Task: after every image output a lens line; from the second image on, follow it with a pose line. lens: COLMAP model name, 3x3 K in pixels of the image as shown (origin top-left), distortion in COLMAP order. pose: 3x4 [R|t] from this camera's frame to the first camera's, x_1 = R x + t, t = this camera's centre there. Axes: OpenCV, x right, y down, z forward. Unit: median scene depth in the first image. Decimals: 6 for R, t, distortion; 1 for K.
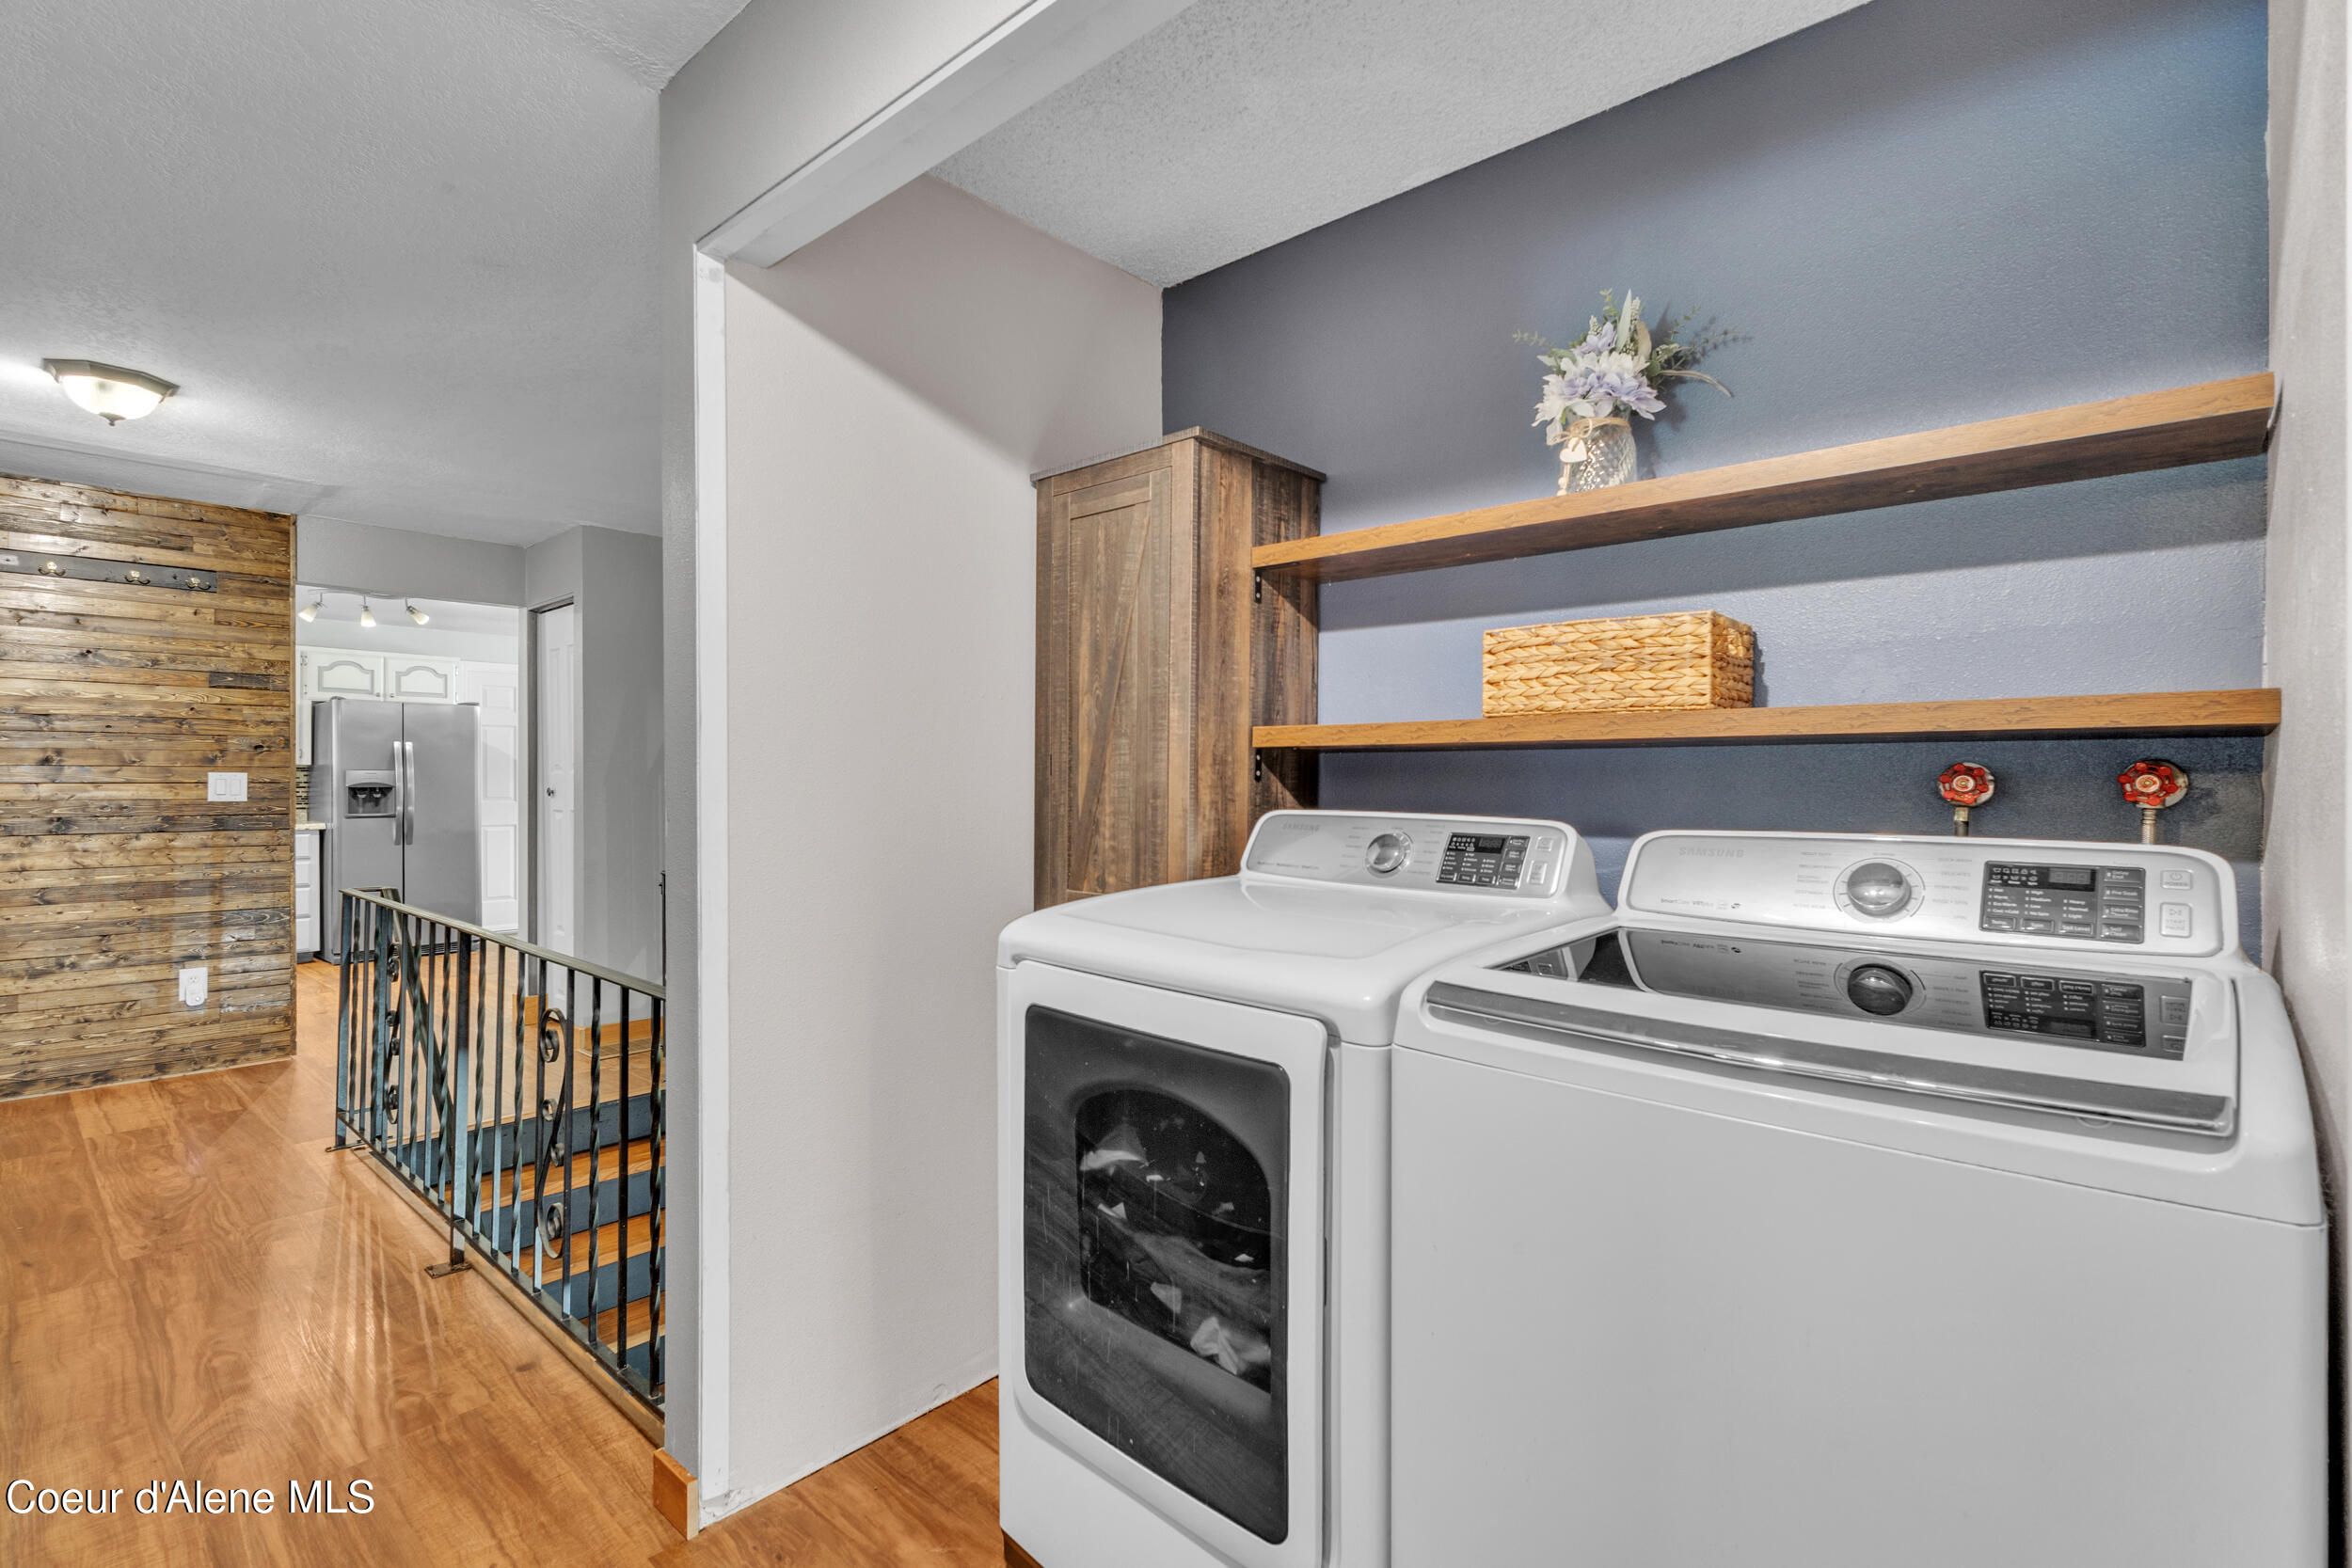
lens RADIAL K [[1096.9, 0, 1195.5], [0, 1096.9, 786.0], [0, 0, 1]] dist [0.008205, -0.002961]
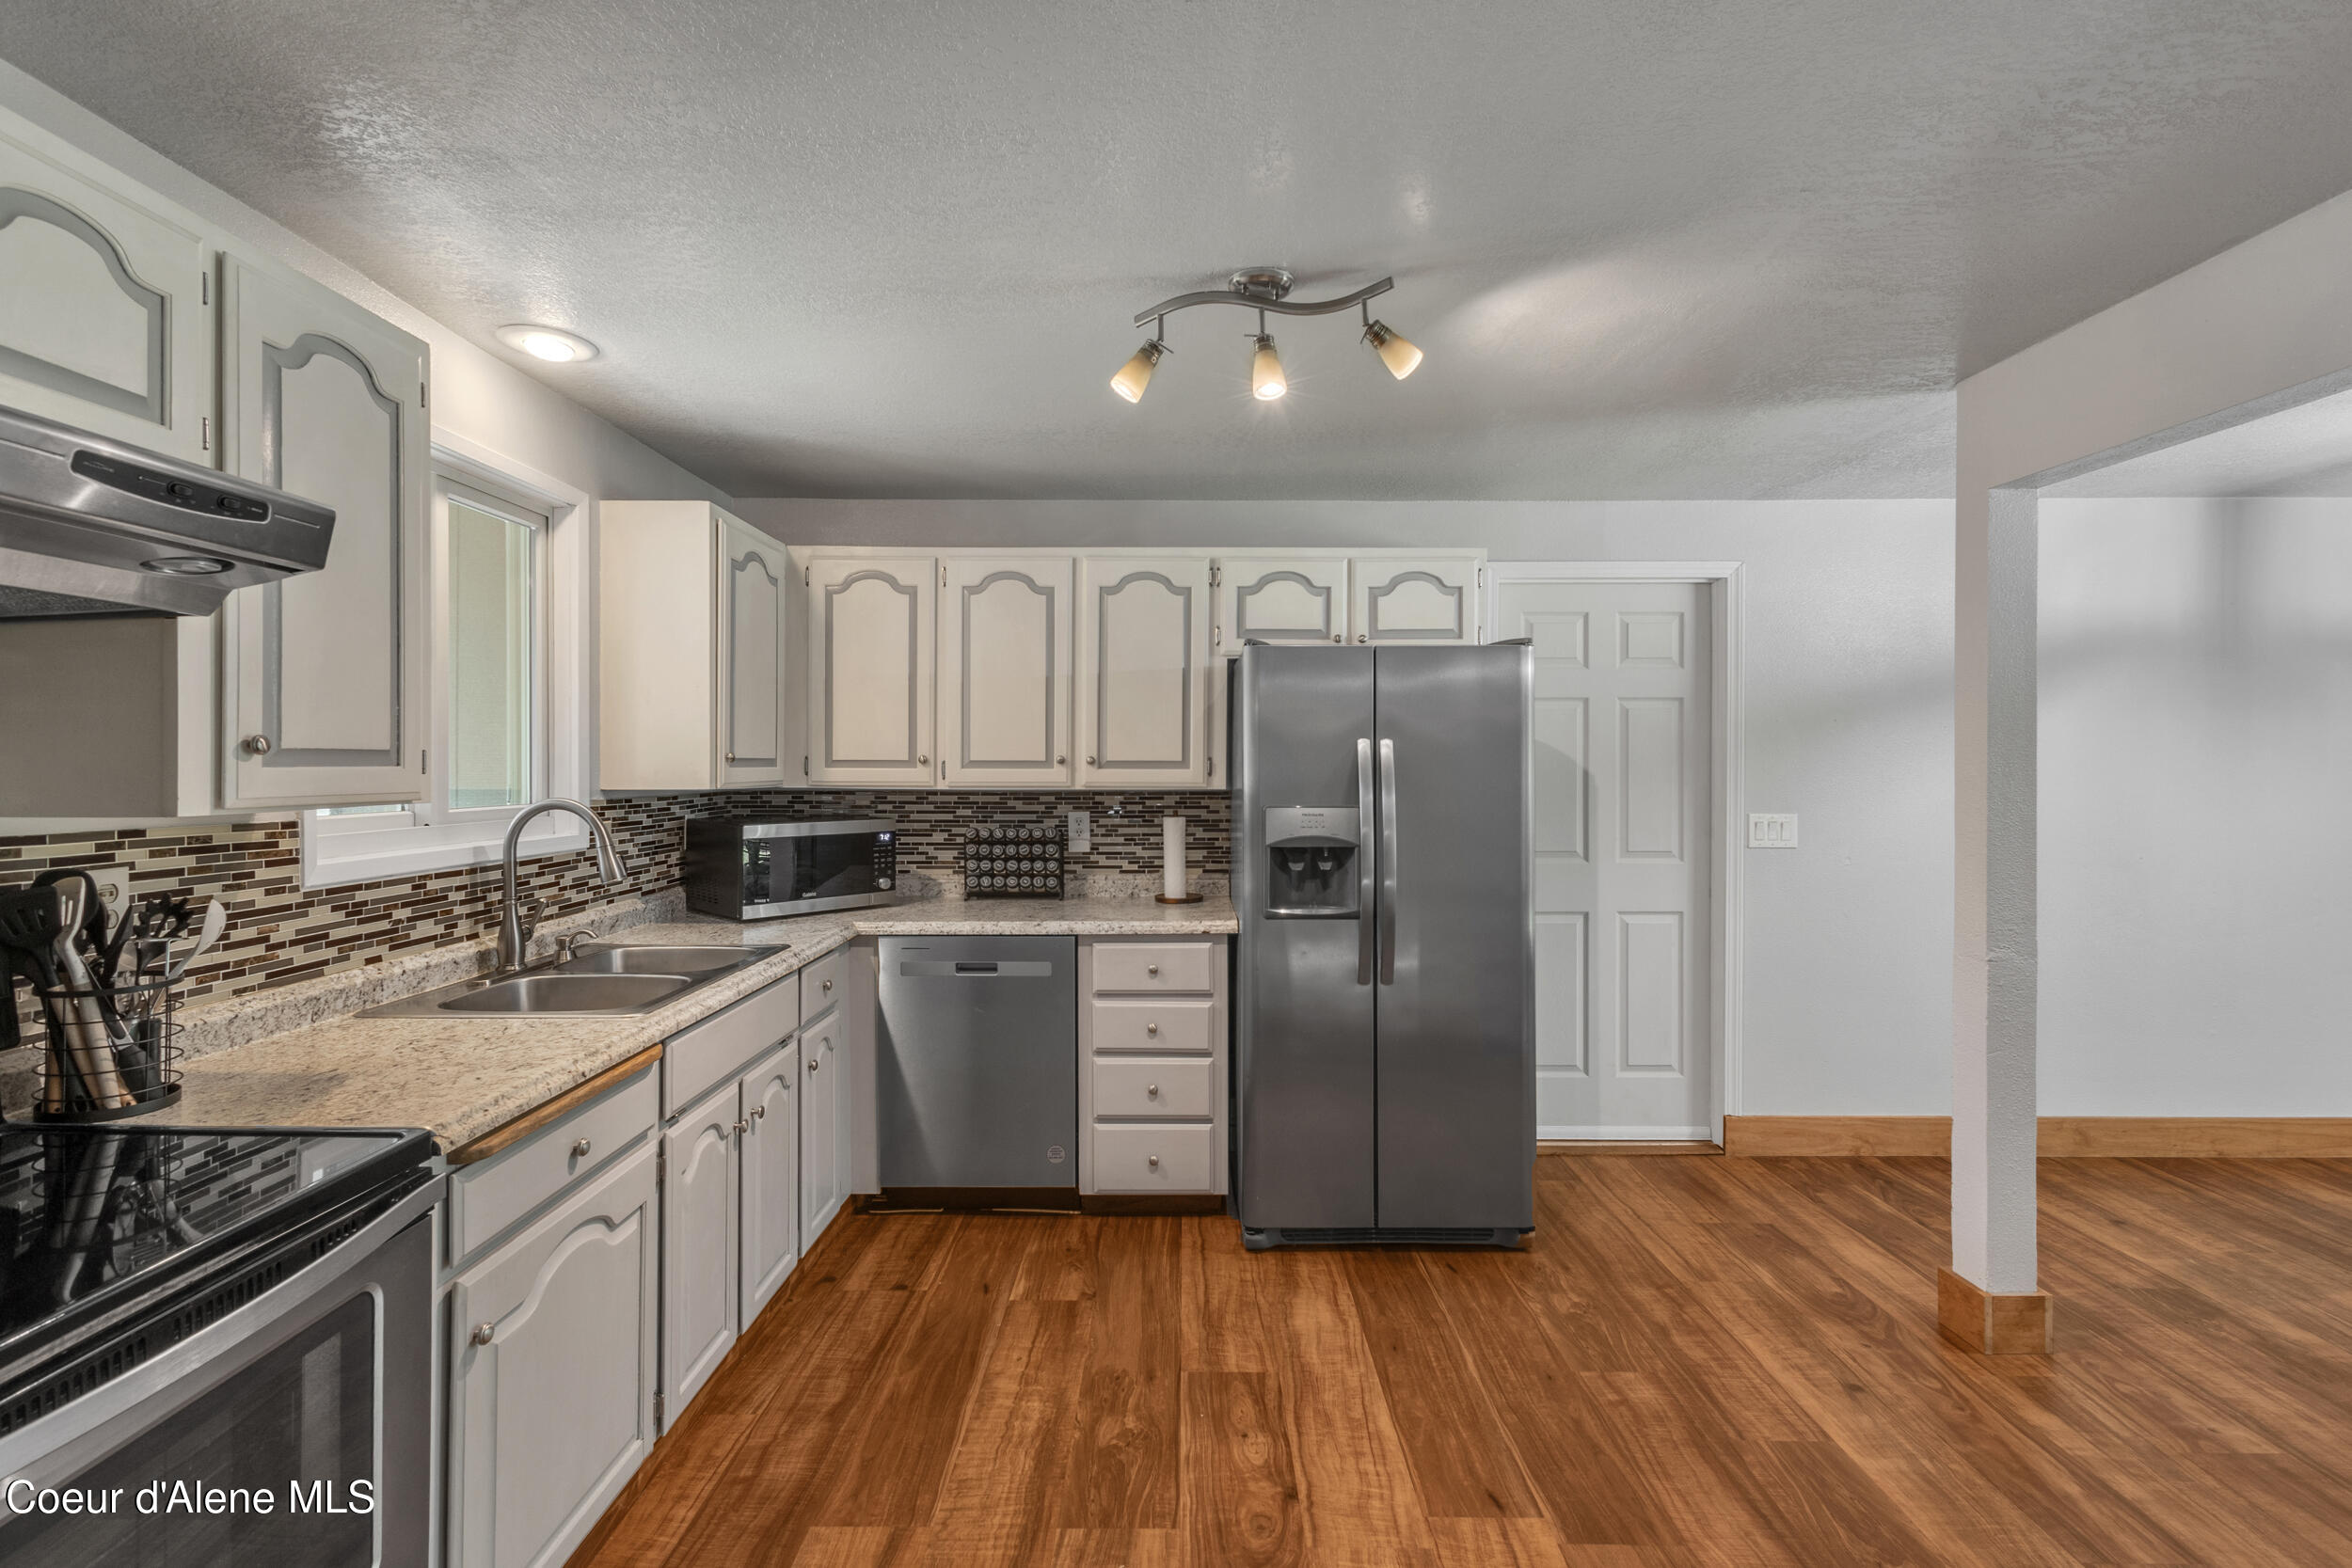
lens RADIAL K [[1096.9, 0, 1173.5], [0, 1096.9, 769.4], [0, 0, 1]] dist [0.008205, -0.002961]
pose [[0.664755, -0.000920, -0.747061, -0.461718], [-0.001846, 0.999994, -0.002874, -0.027283], [0.747059, 0.003290, 0.664749, 0.669401]]
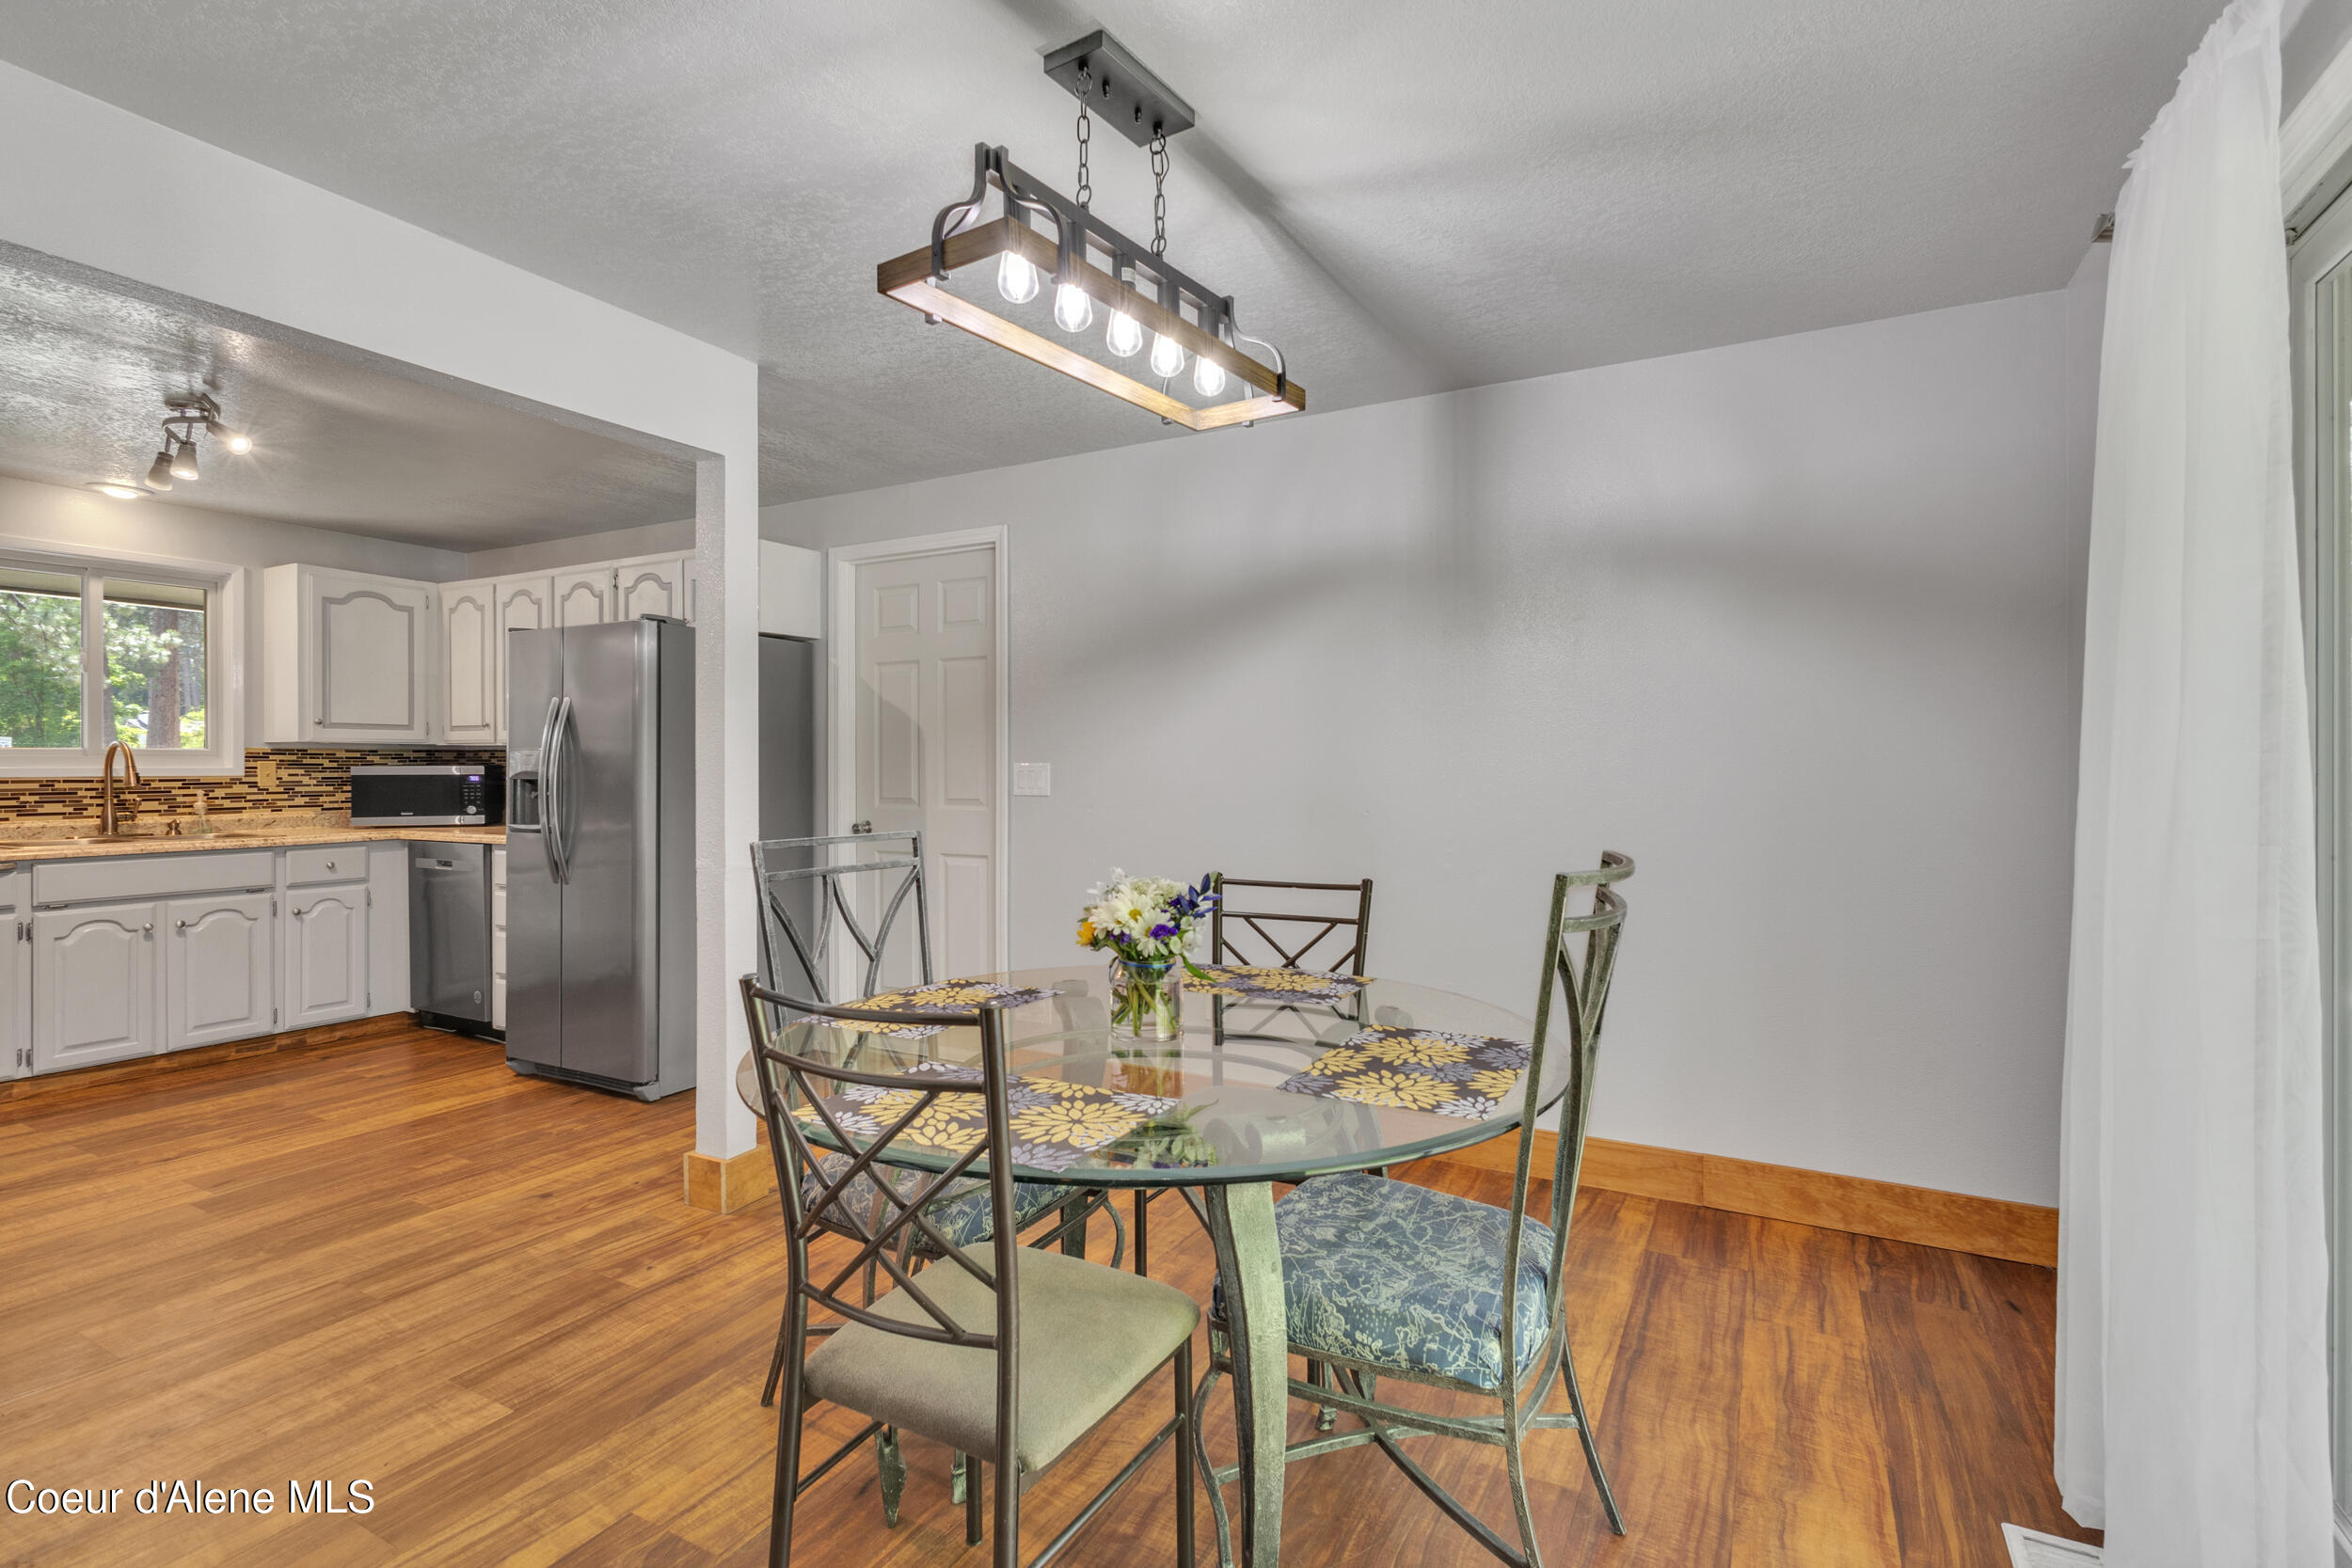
lens RADIAL K [[1096.9, 0, 1203.6], [0, 1096.9, 766.2], [0, 0, 1]] dist [0.008205, -0.002961]
pose [[0.234835, -0.003844, -0.972028, -0.101171], [-0.002630, 0.999986, -0.004590, -0.003770], [0.972032, 0.003634, 0.234821, 1.196929]]
